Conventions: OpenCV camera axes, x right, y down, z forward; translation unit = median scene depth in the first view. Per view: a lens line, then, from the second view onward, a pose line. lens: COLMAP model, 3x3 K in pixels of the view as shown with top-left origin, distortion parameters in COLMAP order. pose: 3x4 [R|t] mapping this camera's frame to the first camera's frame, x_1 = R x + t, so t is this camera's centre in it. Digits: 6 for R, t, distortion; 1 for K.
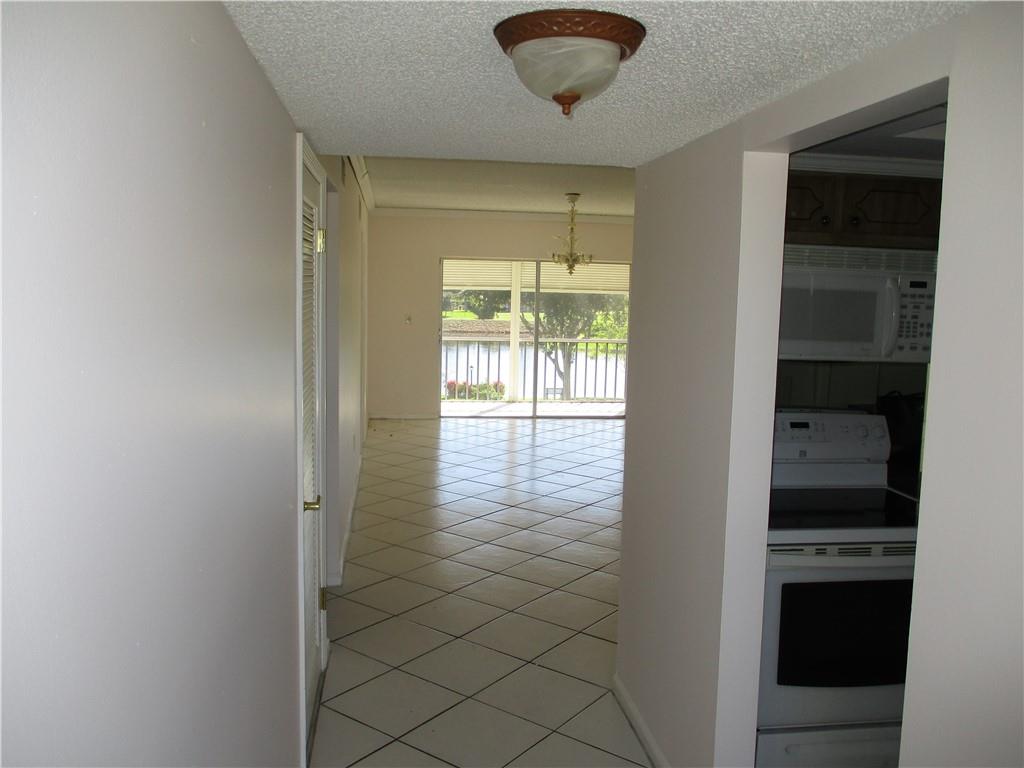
lens RADIAL K [[860.3, 0, 514.9], [0, 860.3, 355.8], [0, 0, 1]] dist [-0.004842, -0.066313]
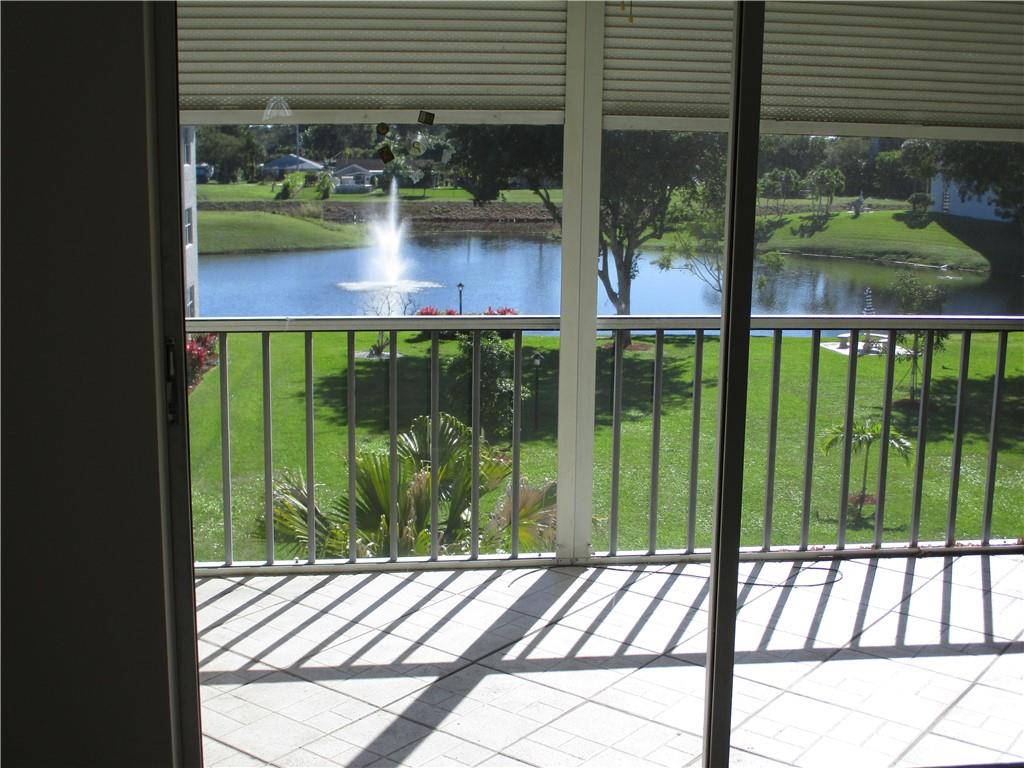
lens RADIAL K [[1268.2, 0, 514.0], [0, 1268.2, 318.7], [0, 0, 1]] dist [-0.111016, 0.030083]
pose [[0.999872, -0.009661, -0.012780, -0.003207], [0.010312, 0.998600, 0.051875, -0.009575], [0.012261, -0.052000, 0.998572, 0.150815]]
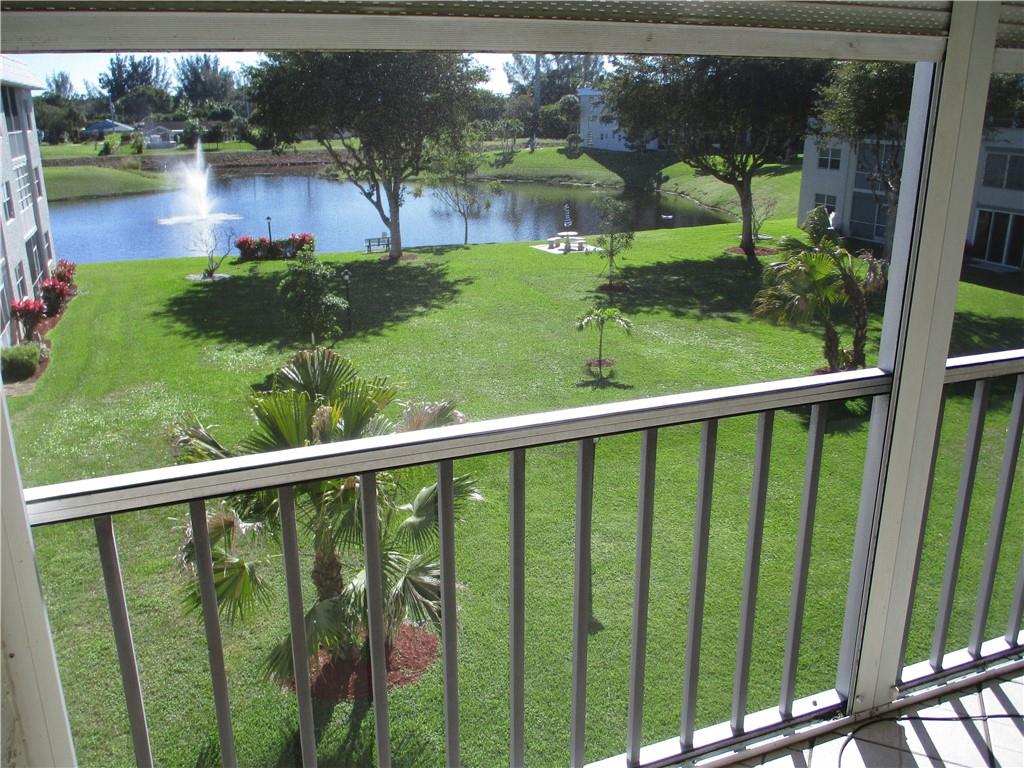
lens RADIAL K [[860.3, 0, 514.9], [0, 860.3, 355.8], [0, 0, 1]] dist [-0.004842, -0.066313]
pose [[0.968618, -0.099350, 0.227834, -0.026077], [0.051854, 0.977243, 0.205686, -0.014659], [-0.243084, -0.187417, 0.951727, 0.209286]]
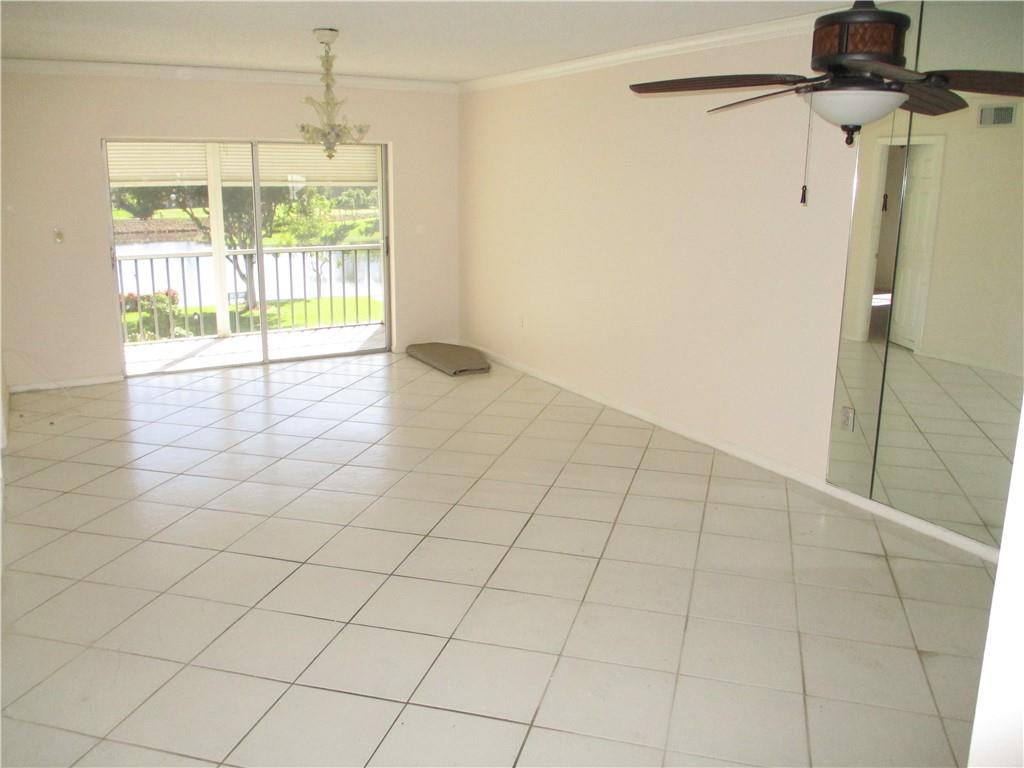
lens RADIAL K [[860.3, 0, 514.9], [0, 860.3, 355.8], [0, 0, 1]] dist [-0.004842, -0.066313]
pose [[0.930601, -0.098966, 0.352402, -0.007617], [0.053459, 0.989179, 0.136624, -0.004458], [-0.362110, -0.108304, 0.925822, 0.052080]]
